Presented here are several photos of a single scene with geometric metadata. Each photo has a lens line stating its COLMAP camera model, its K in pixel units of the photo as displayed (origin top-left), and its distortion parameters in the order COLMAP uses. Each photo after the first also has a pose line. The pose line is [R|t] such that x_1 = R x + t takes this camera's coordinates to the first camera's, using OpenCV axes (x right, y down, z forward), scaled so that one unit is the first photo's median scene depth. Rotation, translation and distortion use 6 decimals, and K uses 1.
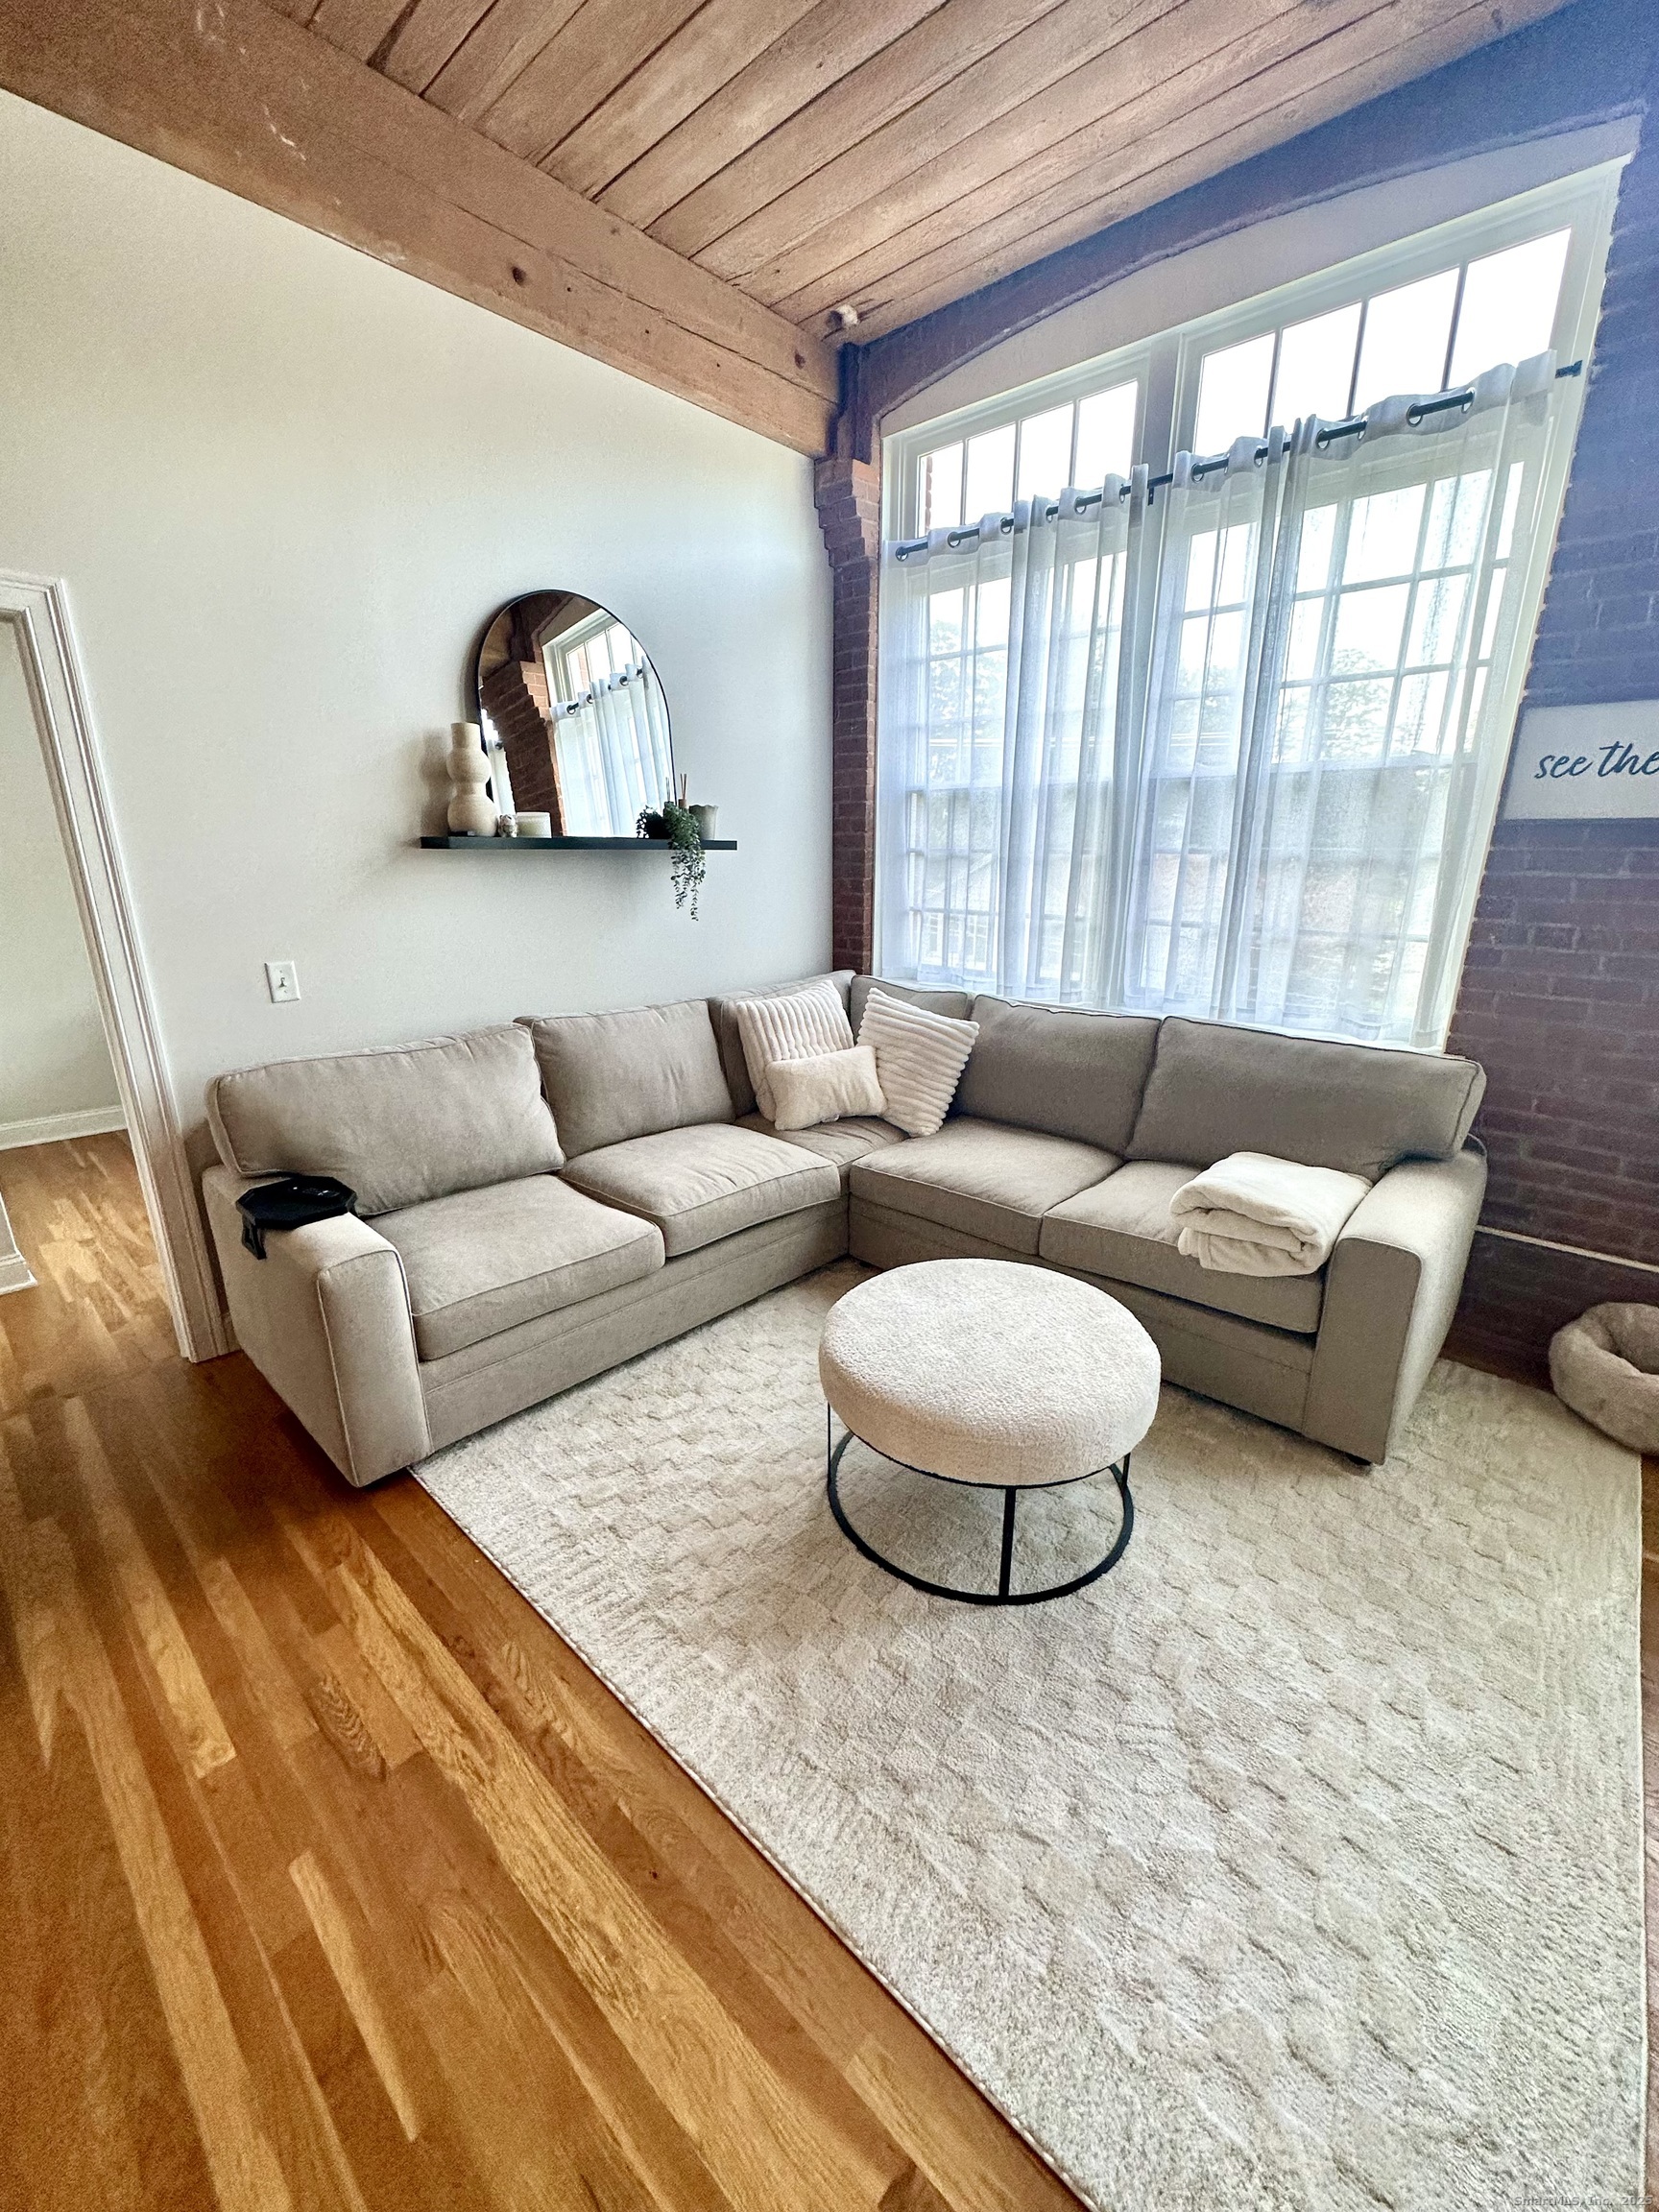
lens RADIAL K [[879.0, 0, 837.4], [0, 879.0, 1107.3], [0, 0, 1]] dist [0.000727, -0.000101]
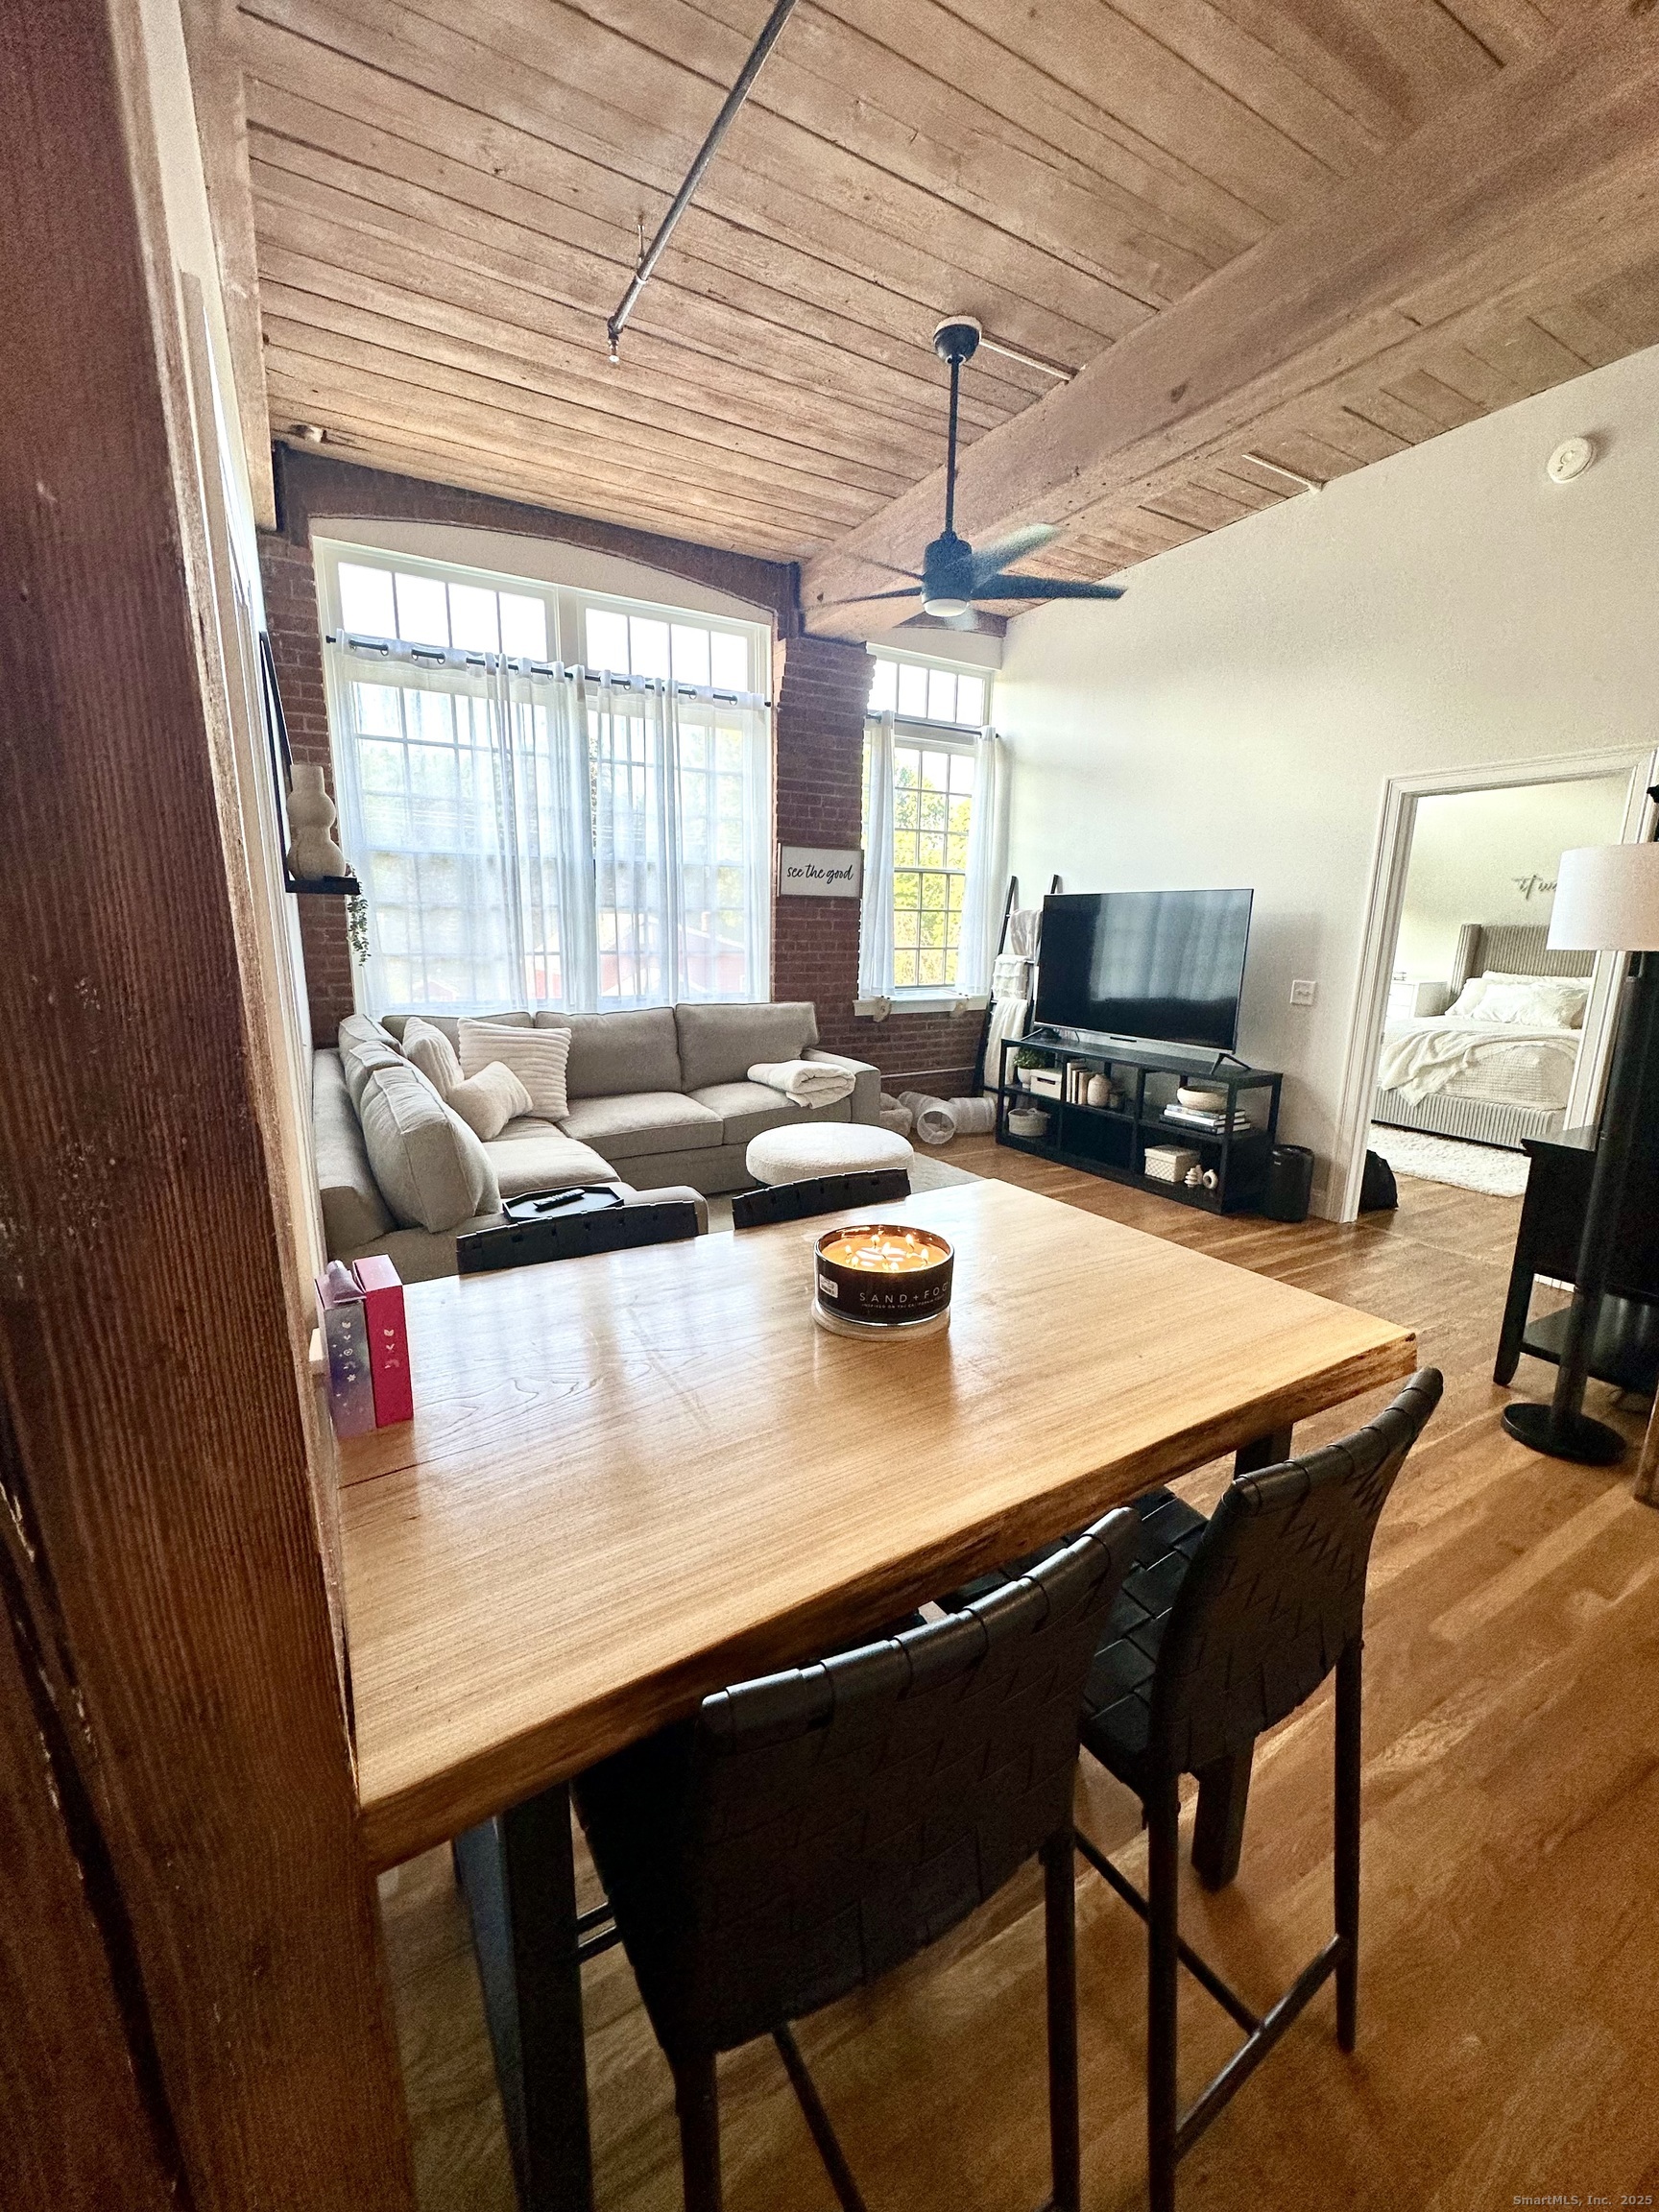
lens RADIAL K [[879.0, 0, 837.4], [0, 879.0, 1107.3], [0, 0, 1]] dist [0.000727, -0.000101]
pose [[0.295552, -0.198737, 0.934426, -1.344308], [0.258844, 0.958194, 0.121921, -0.048928], [-0.919592, 0.205836, 0.334638, 0.246393]]
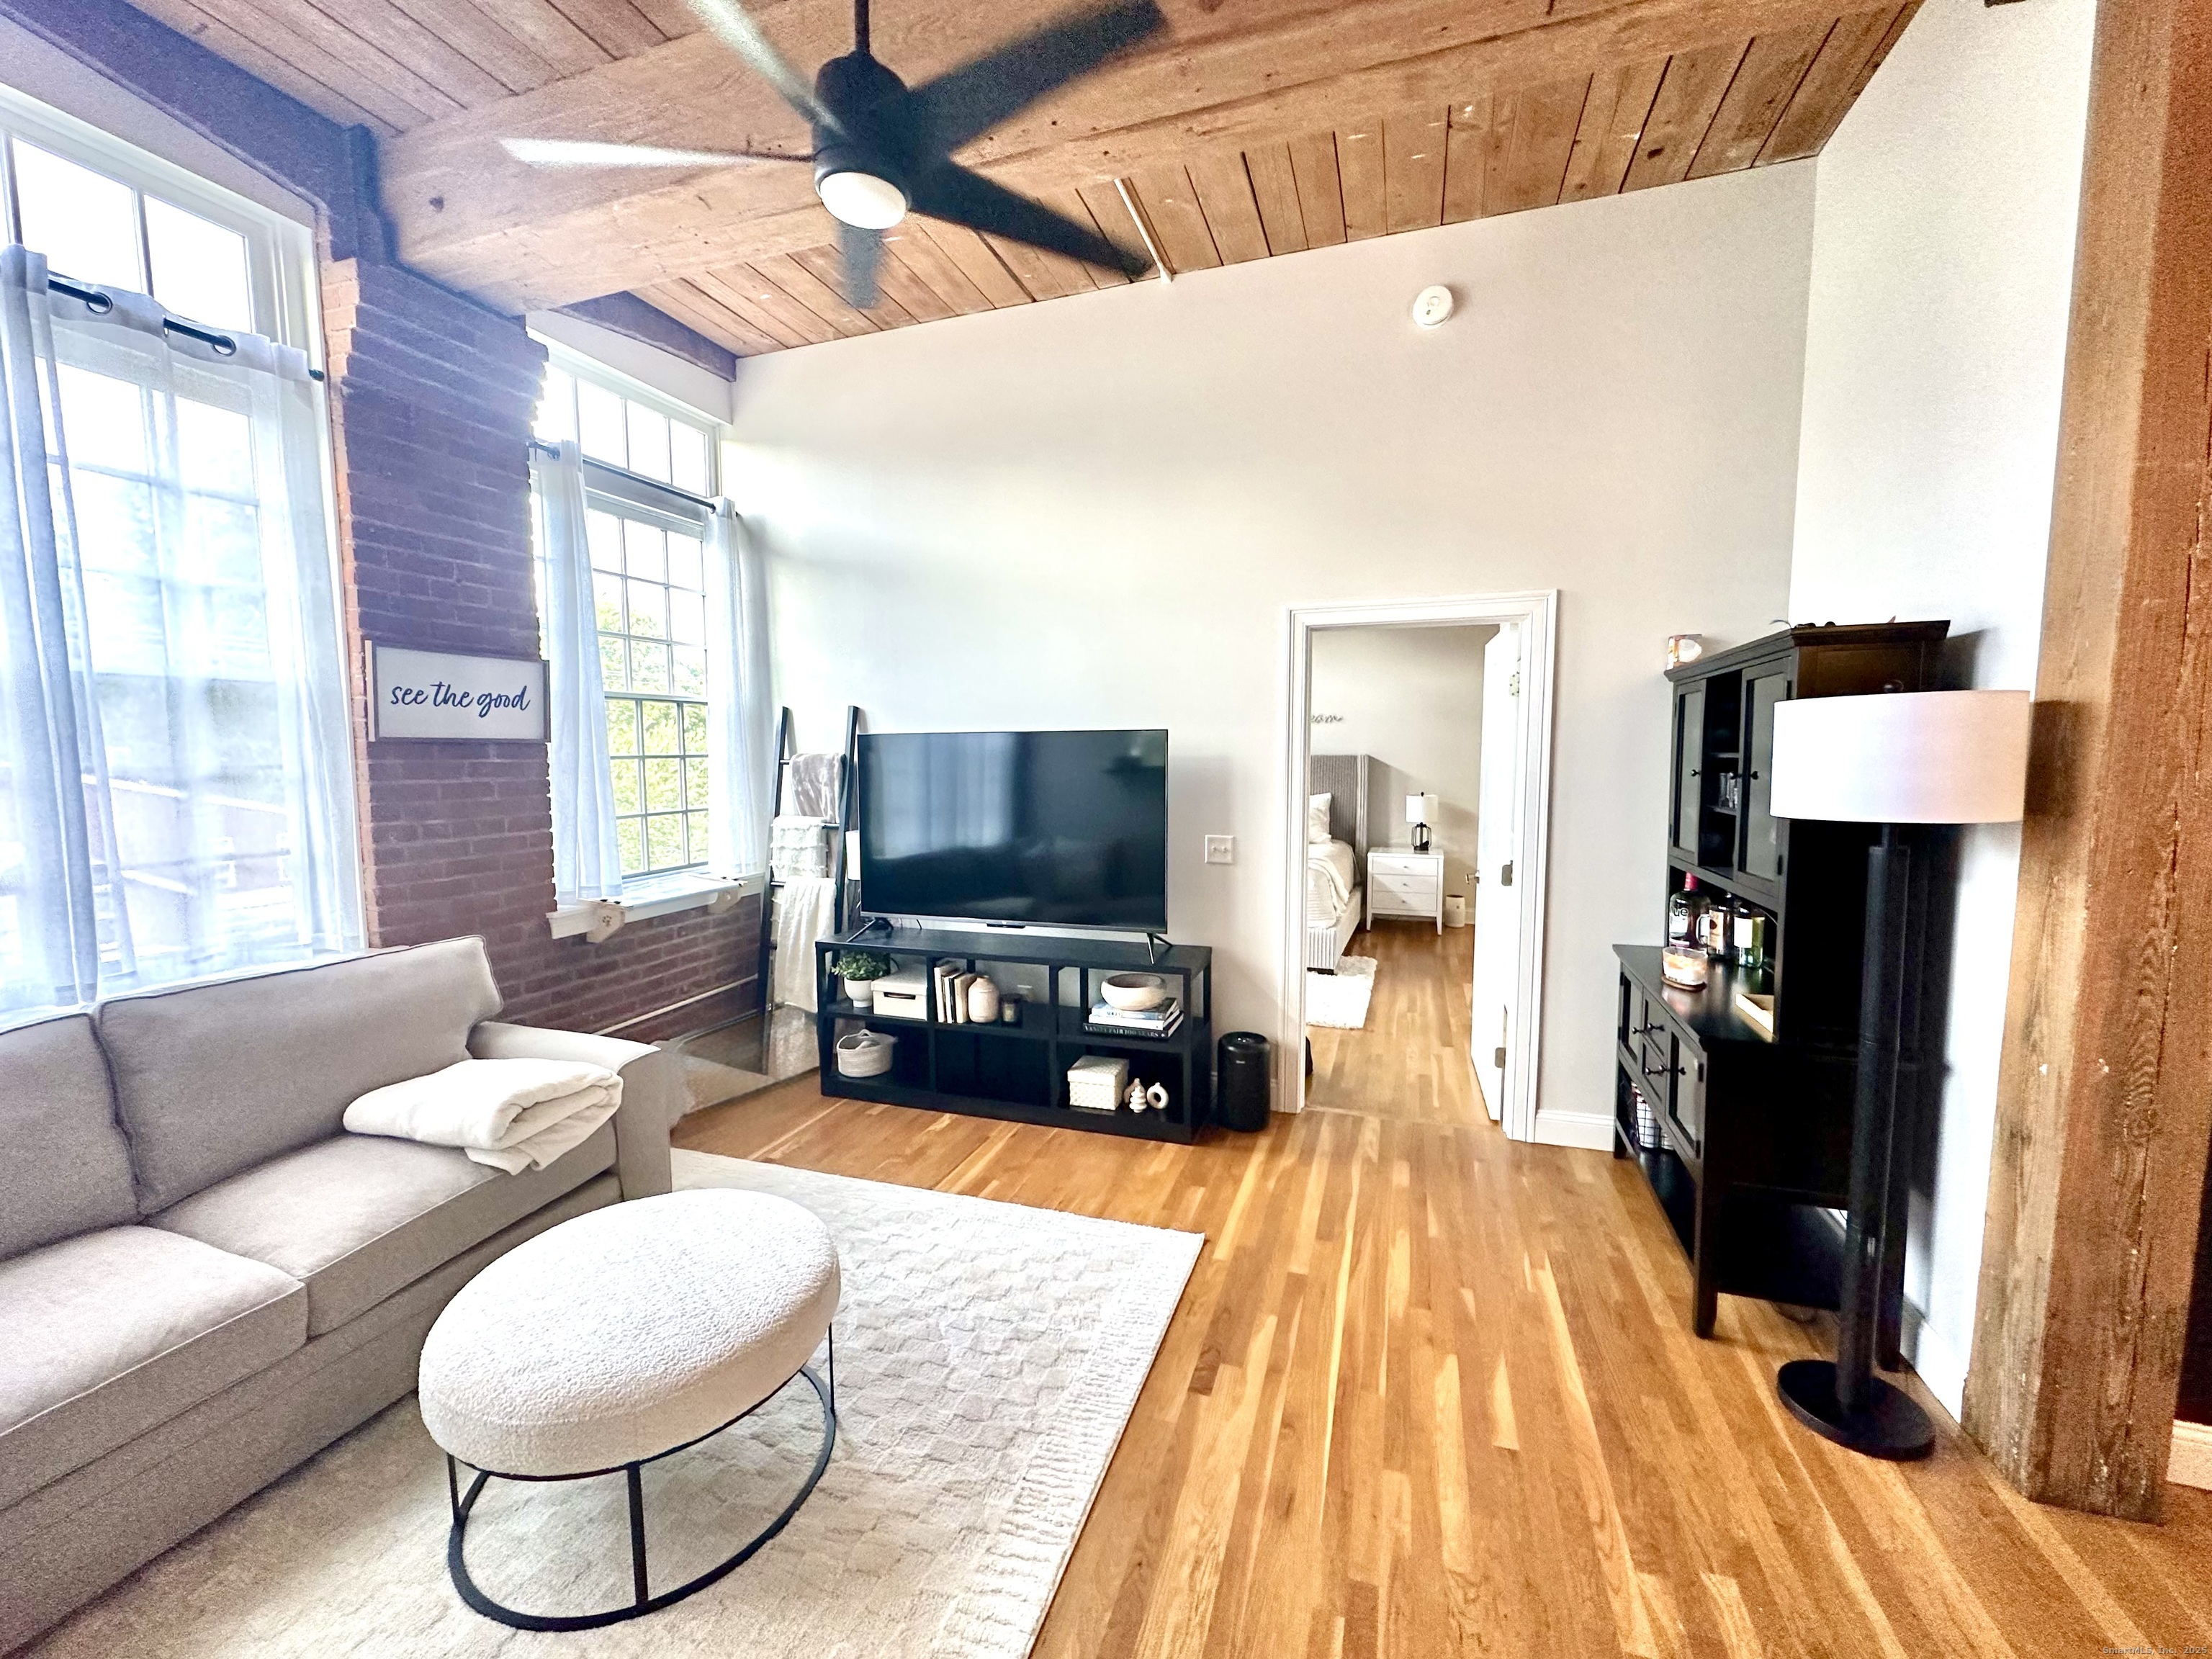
lens RADIAL K [[879.0, 0, 1108.6], [0, 879.0, 829.3], [0, 0, 1]] dist [0.000727, -0.000101]
pose [[-0.396522, -0.085897, 0.913998, -0.657369], [0.264118, 0.942844, 0.203191, -0.196370], [-0.879211, 0.321973, -0.351171, 0.607076]]
